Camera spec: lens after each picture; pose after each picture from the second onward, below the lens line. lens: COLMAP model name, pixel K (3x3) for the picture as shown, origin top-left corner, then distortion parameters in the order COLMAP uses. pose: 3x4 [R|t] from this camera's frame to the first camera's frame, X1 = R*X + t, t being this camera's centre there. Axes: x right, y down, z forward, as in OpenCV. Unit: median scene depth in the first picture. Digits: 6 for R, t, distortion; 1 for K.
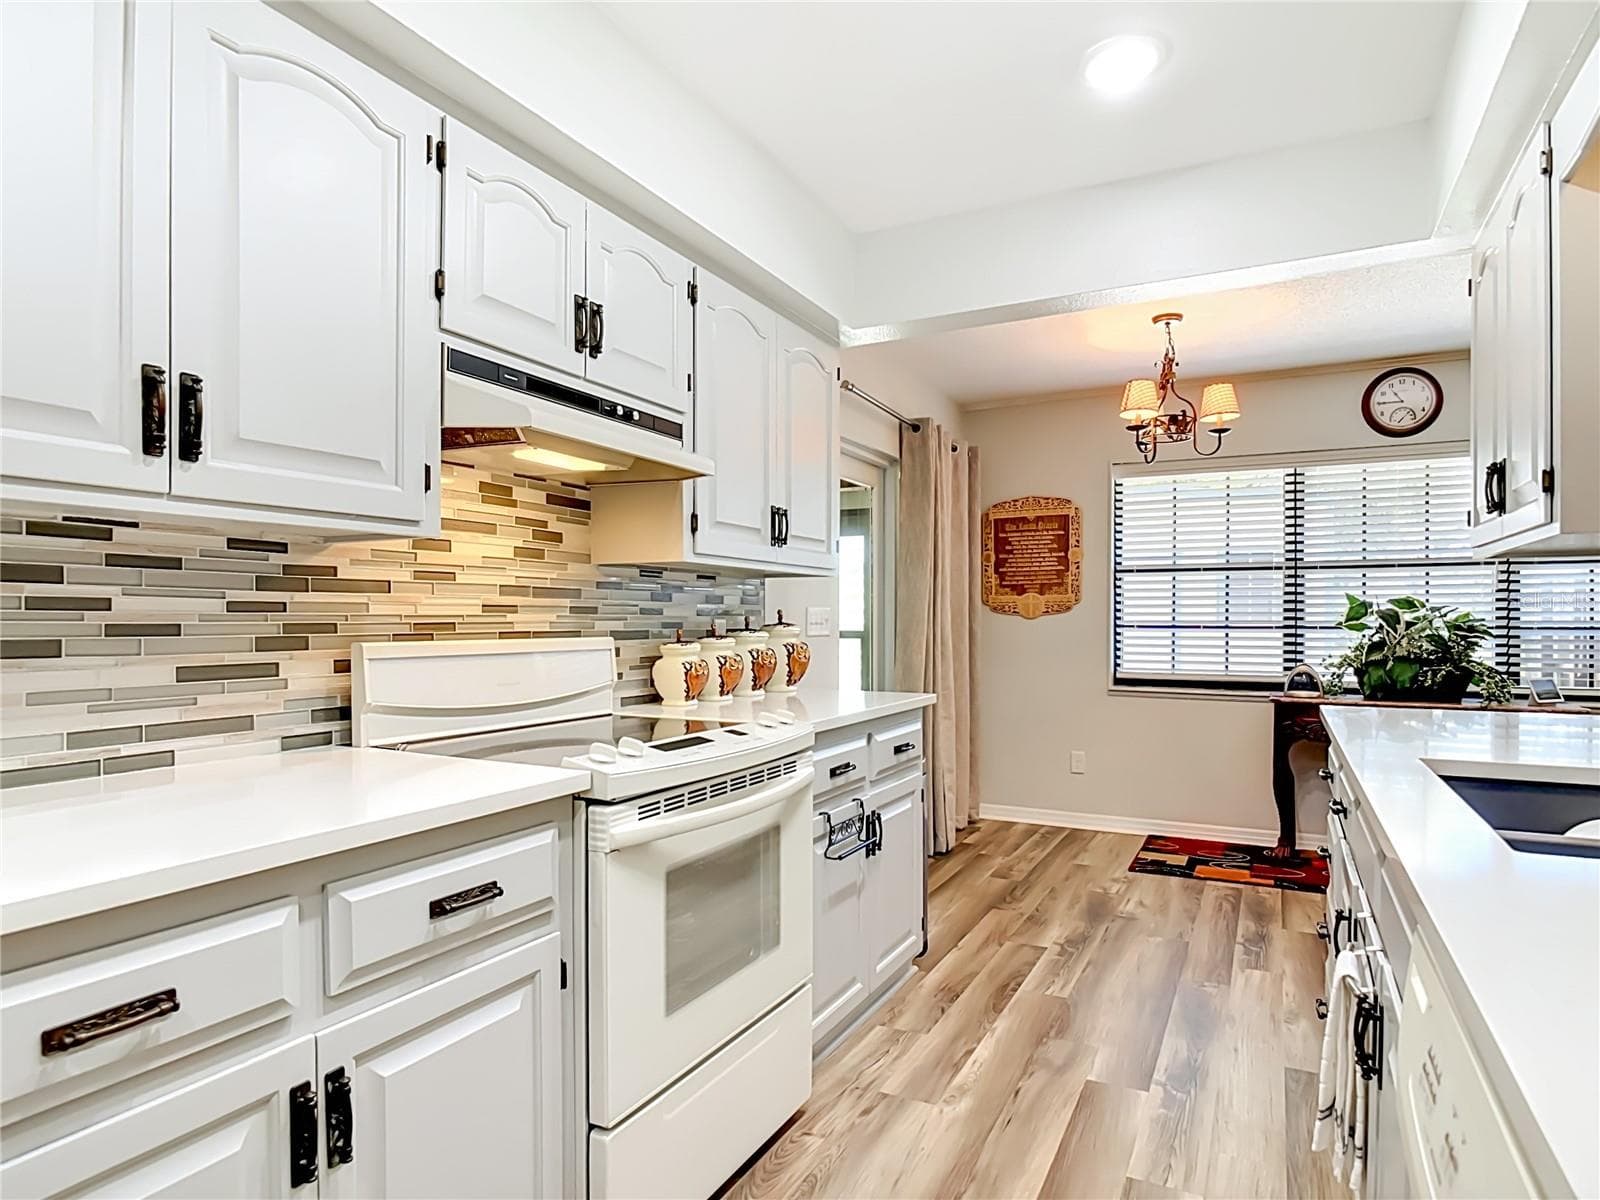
lens RADIAL K [[920.7, 0, 798.8], [0, 920.7, 628.0], [0, 0, 1]] dist [-0.022650, 0.000287]
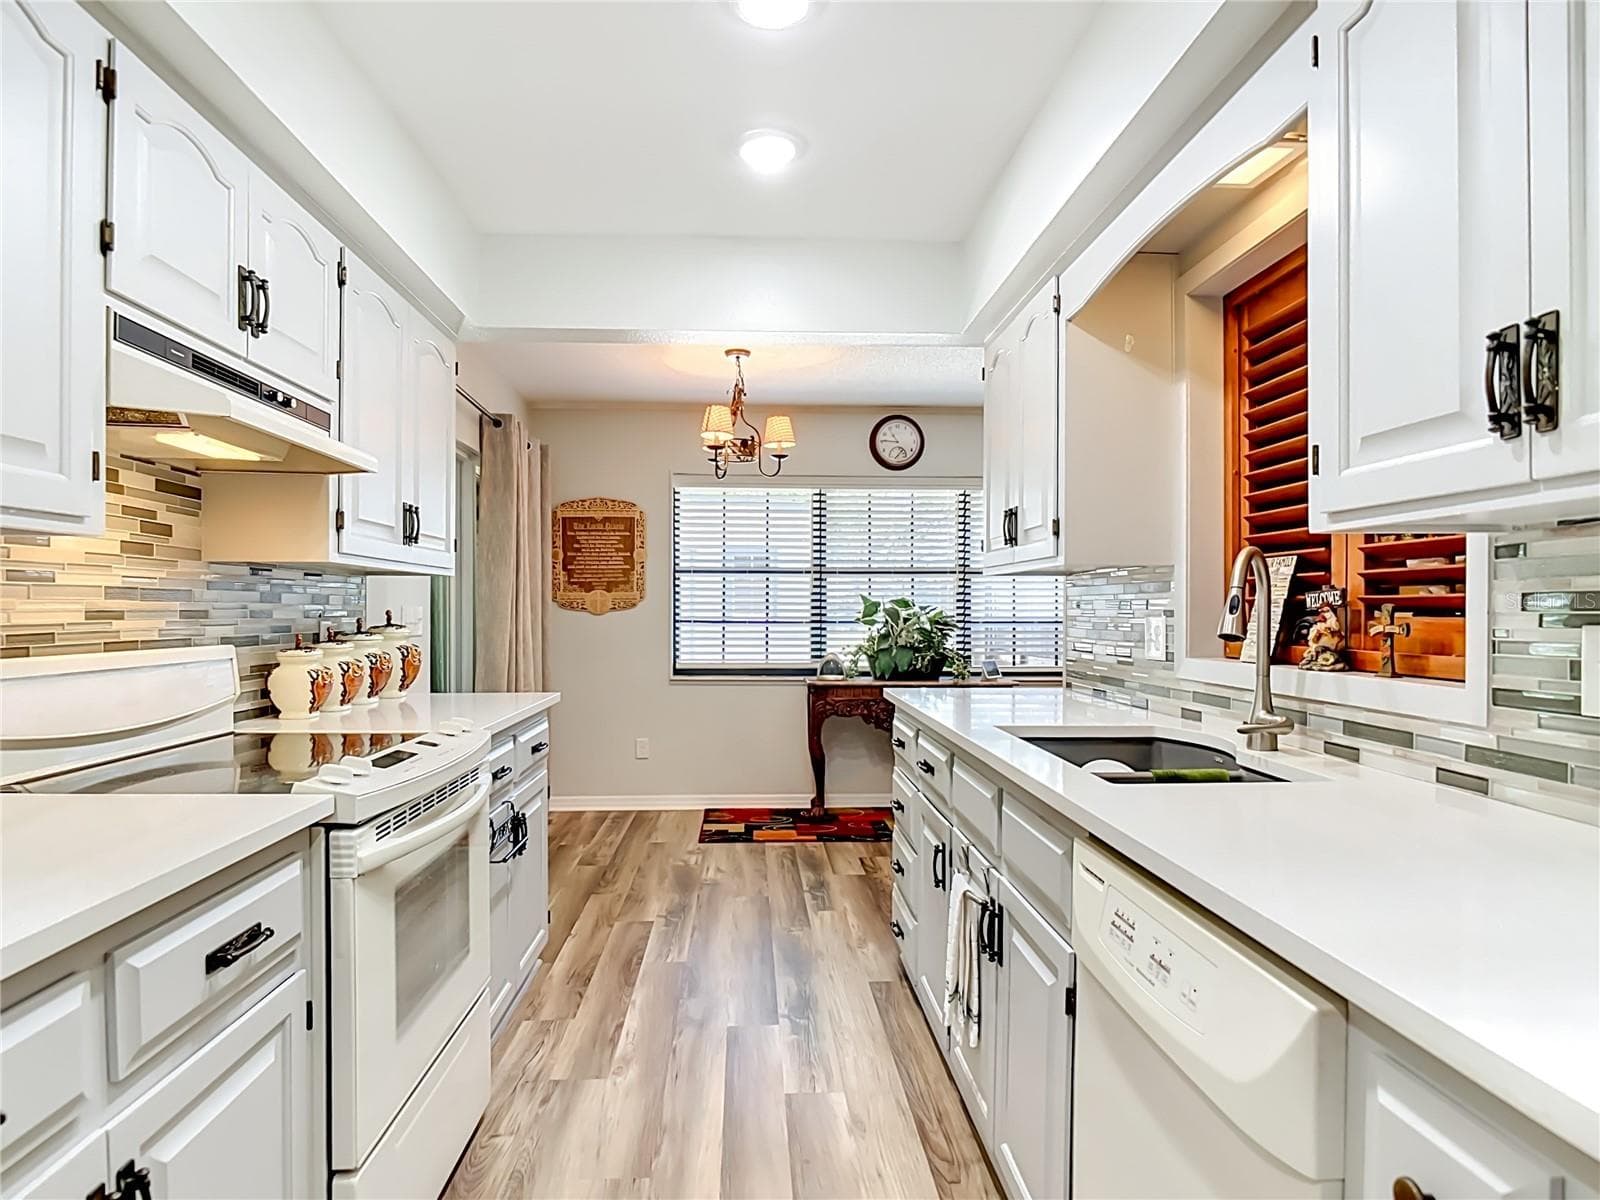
lens RADIAL K [[920.7, 0, 791.3], [0, 920.7, 615.6], [0, 0, 1]] dist [-0.022650, 0.000287]
pose [[0.863089, -0.002110, 0.505047, -0.179354], [0.003082, 0.999995, -0.001090, -0.015245], [-0.505042, 0.002497, 0.863091, -0.027773]]
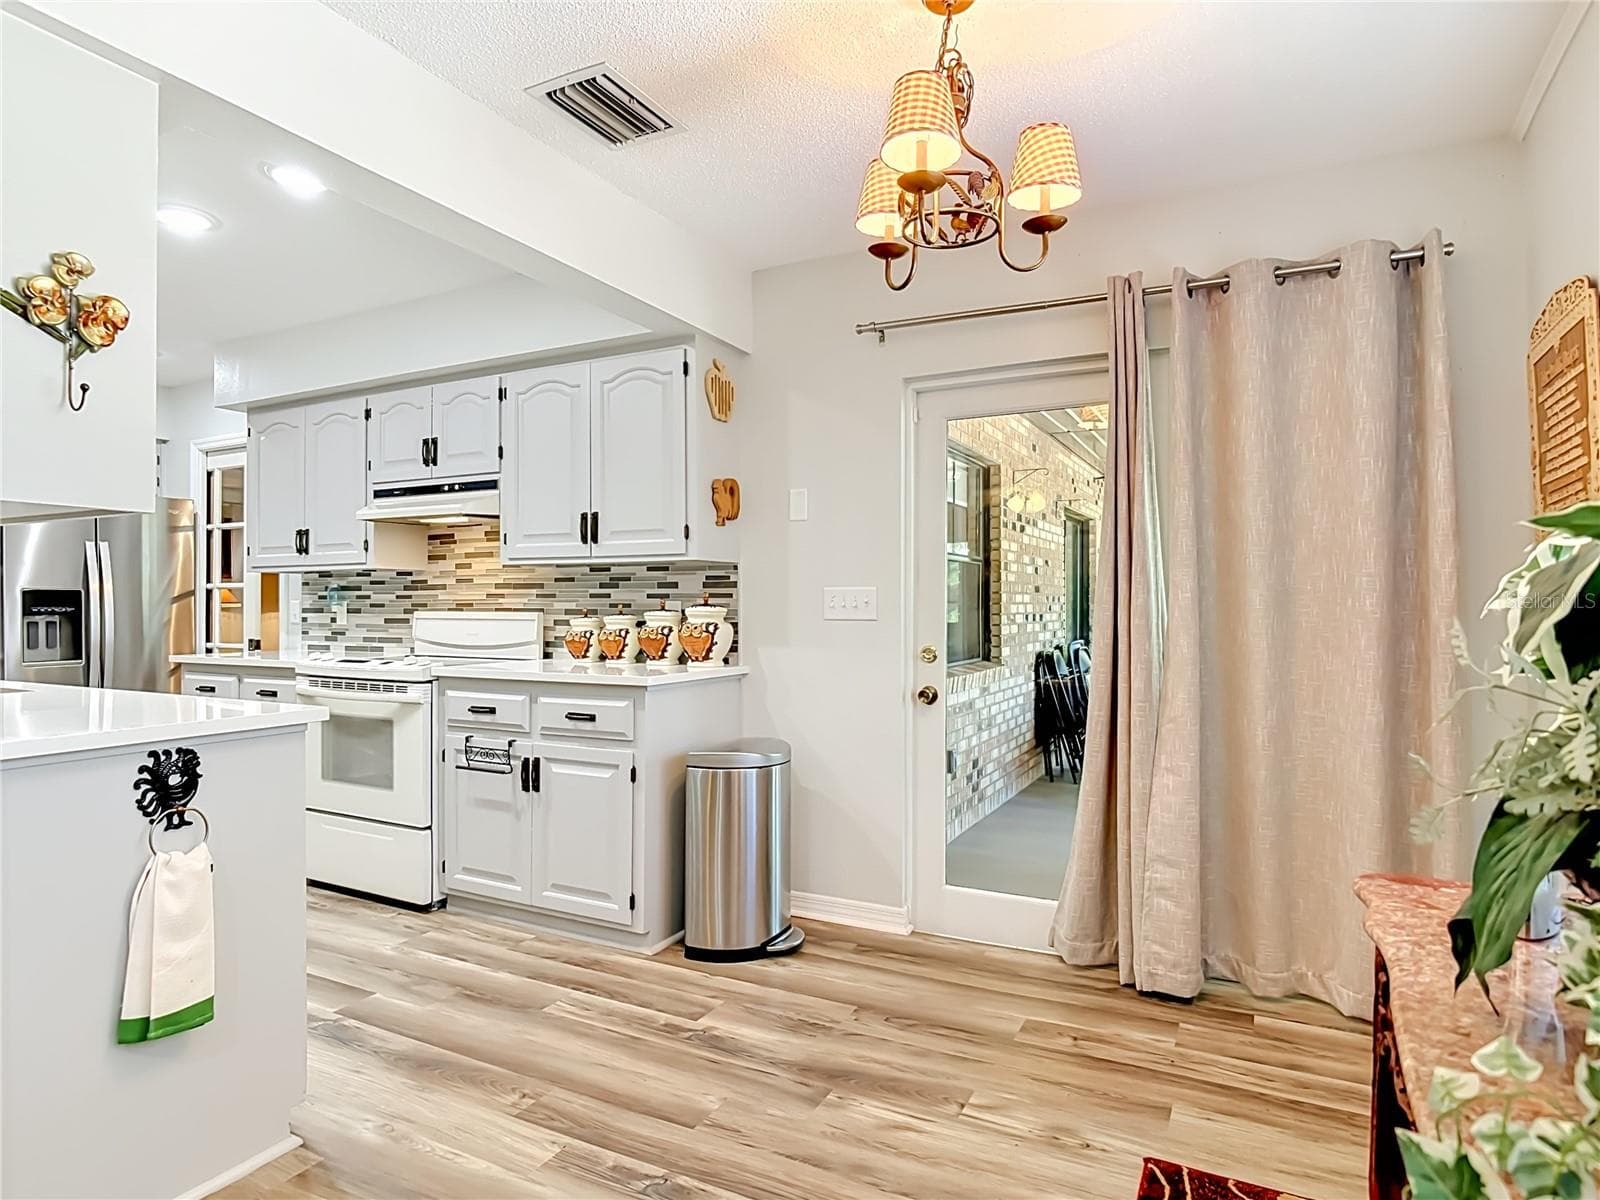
lens RADIAL K [[920.7, 0, 797.4], [0, 920.7, 606.5], [0, 0, 1]] dist [-0.022650, 0.000287]
pose [[0.003827, -0.001079, -0.999992, 1.379780], [-0.010655, 0.999943, -0.001120, -0.003271], [0.999936, 0.010659, 0.003815, 1.421288]]
